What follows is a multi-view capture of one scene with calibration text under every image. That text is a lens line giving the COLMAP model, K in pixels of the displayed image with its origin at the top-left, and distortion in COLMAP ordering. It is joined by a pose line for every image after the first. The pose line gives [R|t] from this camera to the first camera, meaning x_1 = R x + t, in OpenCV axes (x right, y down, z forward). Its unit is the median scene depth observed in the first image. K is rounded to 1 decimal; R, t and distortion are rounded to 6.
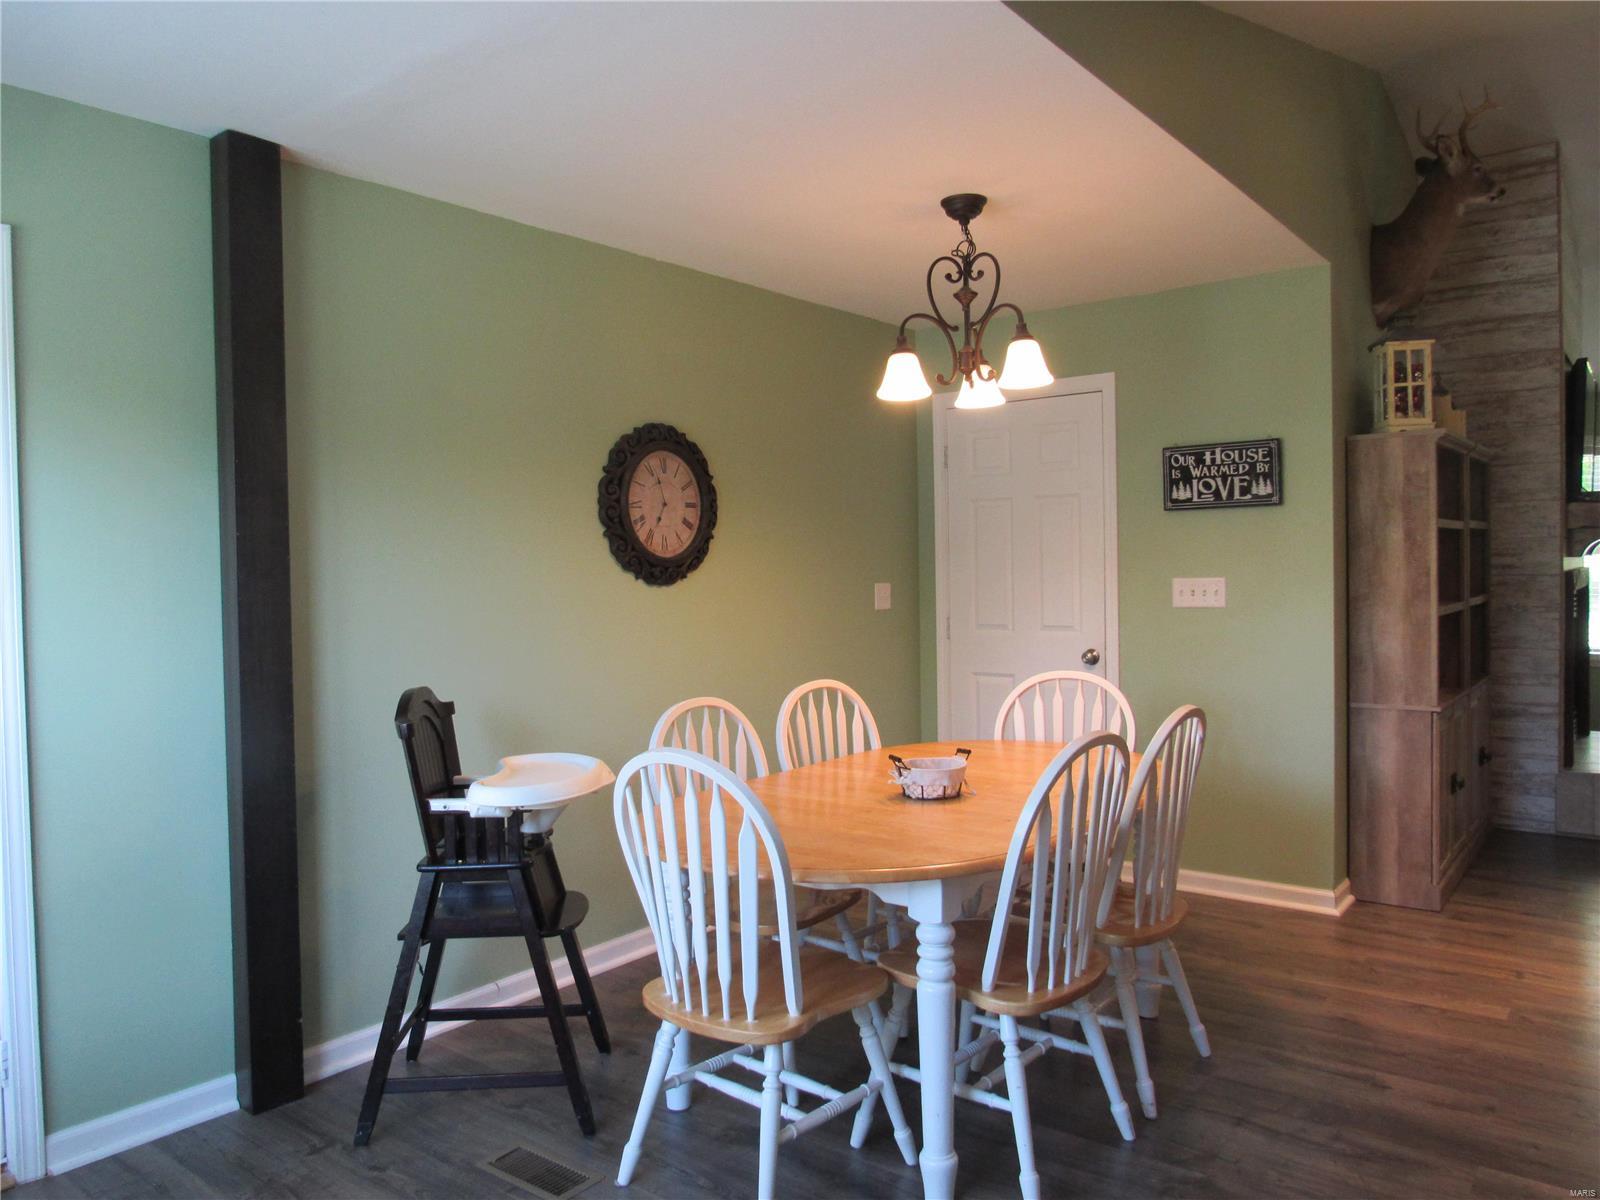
lens RADIAL K [[1127.5, 0, 799.8], [0, 1127.5, 602.9], [0, 0, 1]] dist [-0.042154, 0.005706]
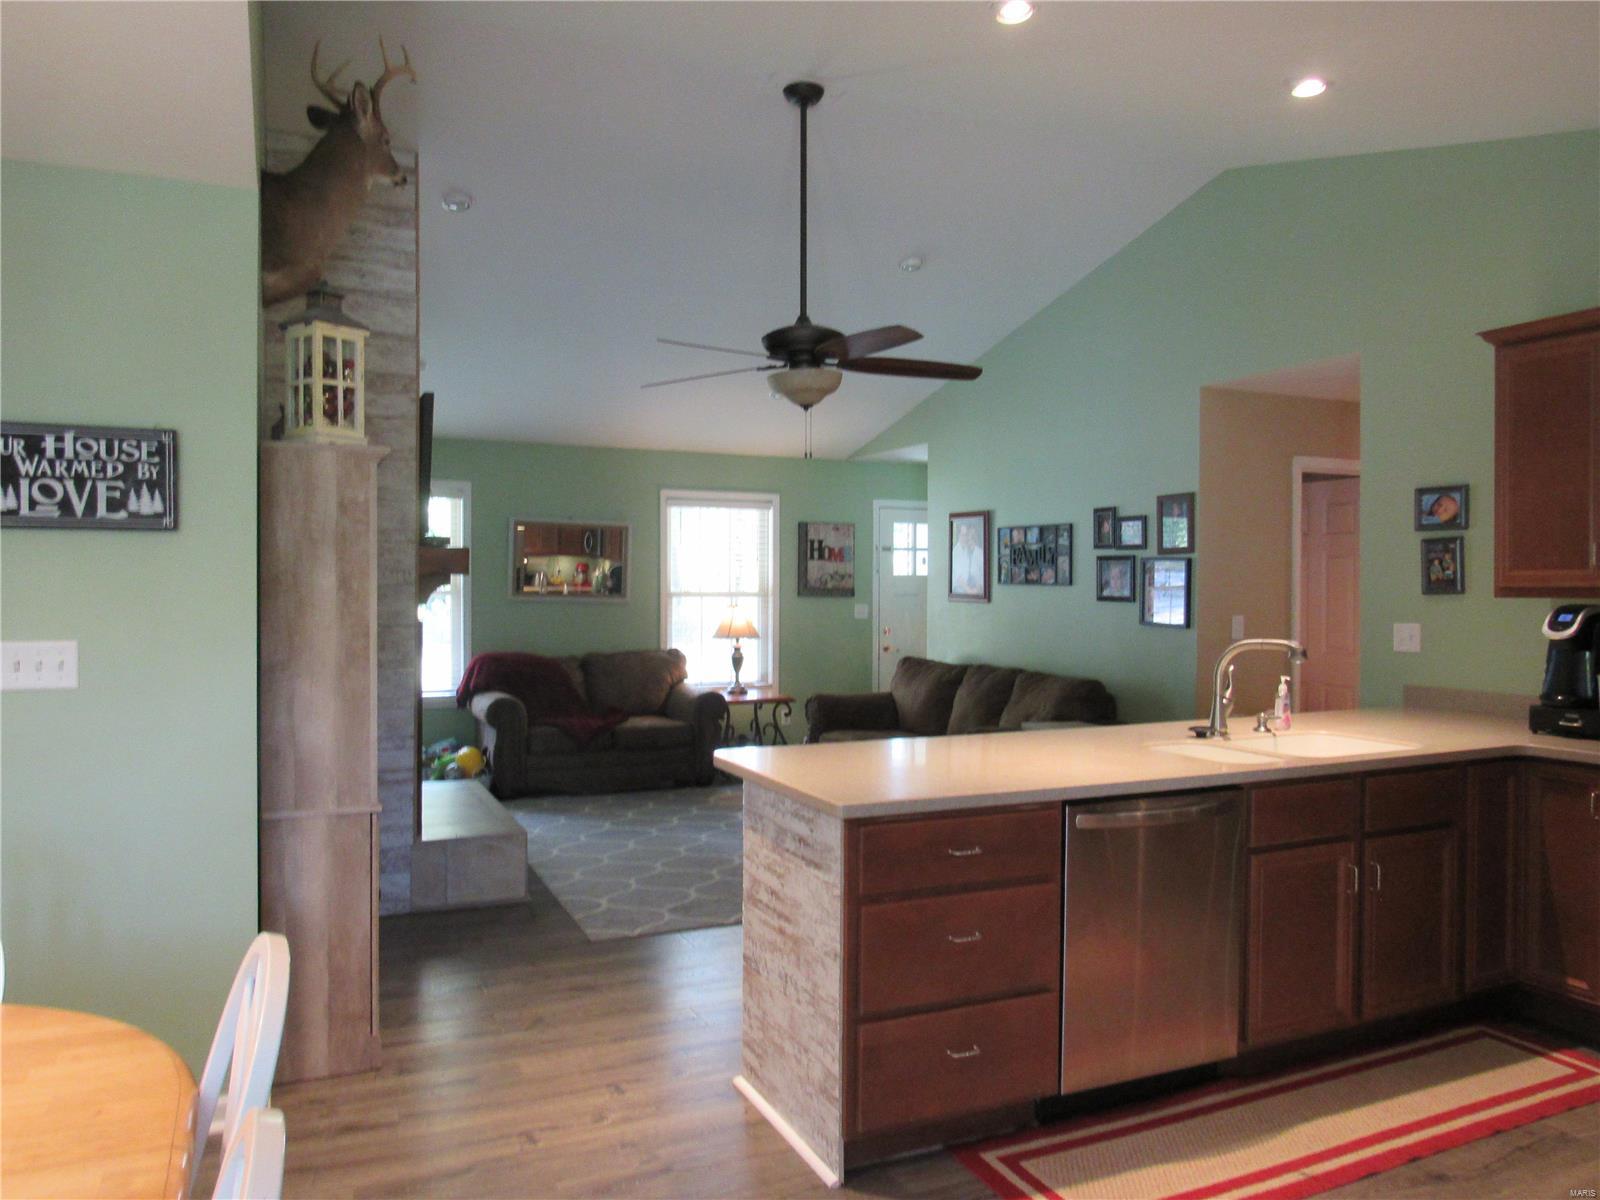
lens RADIAL K [[1127.5, 0, 795.4], [0, 1127.5, 600.9], [0, 0, 1]] dist [-0.042154, 0.005706]
pose [[0.454581, 0.012851, 0.890613, 0.011007], [0.011349, 0.999731, -0.020219, -0.028403], [-0.890633, 0.019299, 0.454313, 0.371628]]
